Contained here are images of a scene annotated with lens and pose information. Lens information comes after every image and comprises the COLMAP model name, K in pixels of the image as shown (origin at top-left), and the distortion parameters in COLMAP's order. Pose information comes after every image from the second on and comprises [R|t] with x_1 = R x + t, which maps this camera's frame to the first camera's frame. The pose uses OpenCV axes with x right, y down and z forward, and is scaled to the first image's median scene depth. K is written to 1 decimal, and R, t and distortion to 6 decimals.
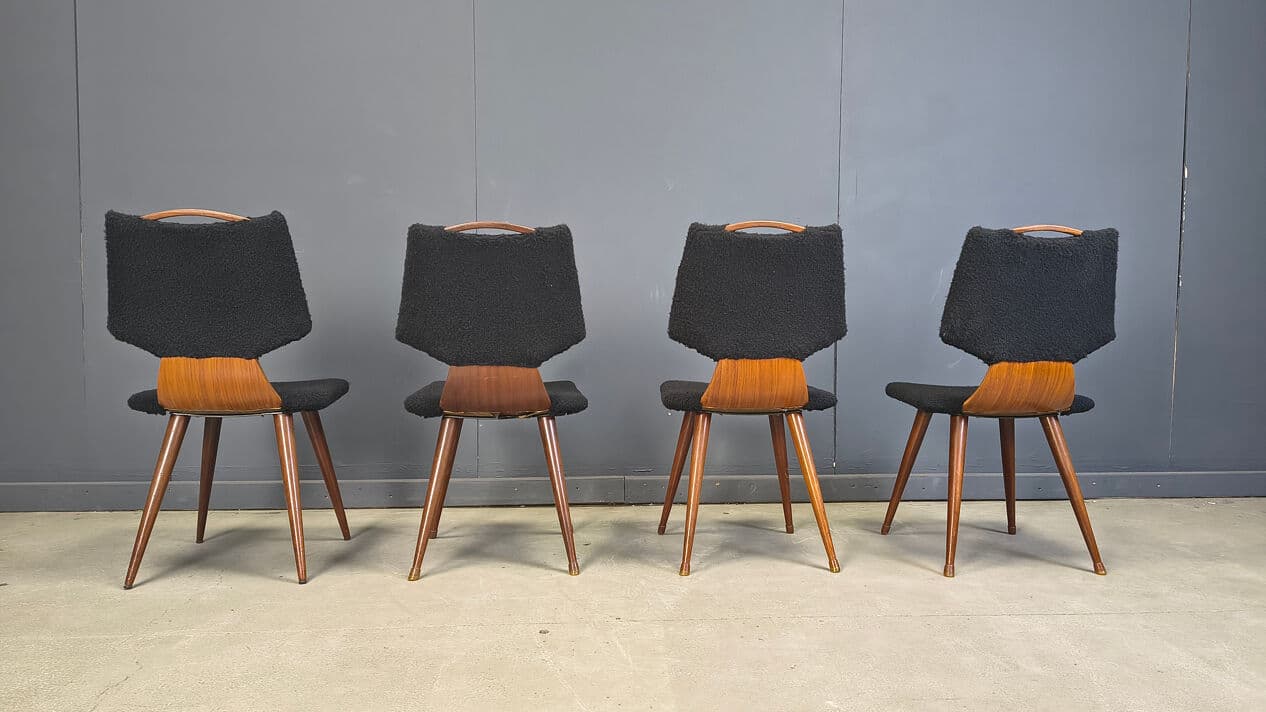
lens RADIAL K [[867.9, 0, 645.3], [0, 867.9, 374.7], [0, 0, 1]] dist [0.046821, -0.047904]
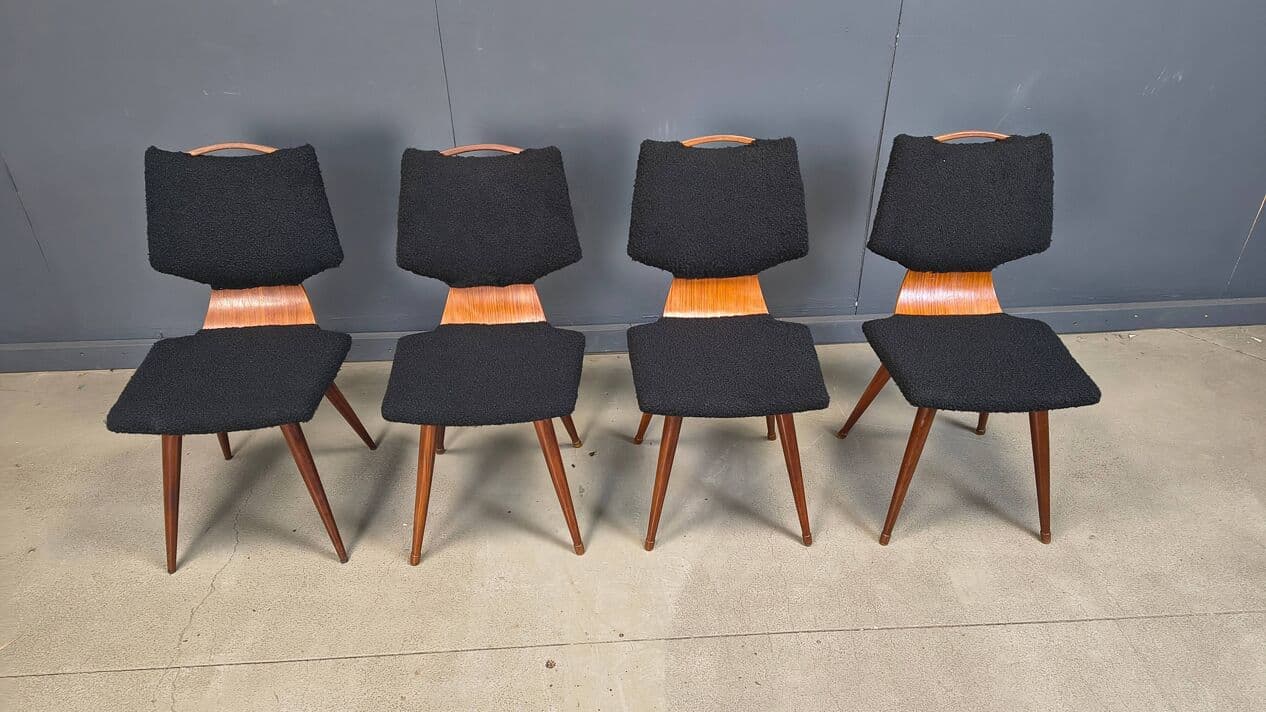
lens RADIAL K [[867.9, 0, 632.9], [0, 867.9, 357.3], [0, 0, 1]] dist [0.046821, -0.047904]
pose [[0.999429, 0.003986, -0.033538, 0.013719], [0.013089, 0.869697, 0.493412, -0.448884], [0.031135, -0.493570, 0.869149, 0.223923]]
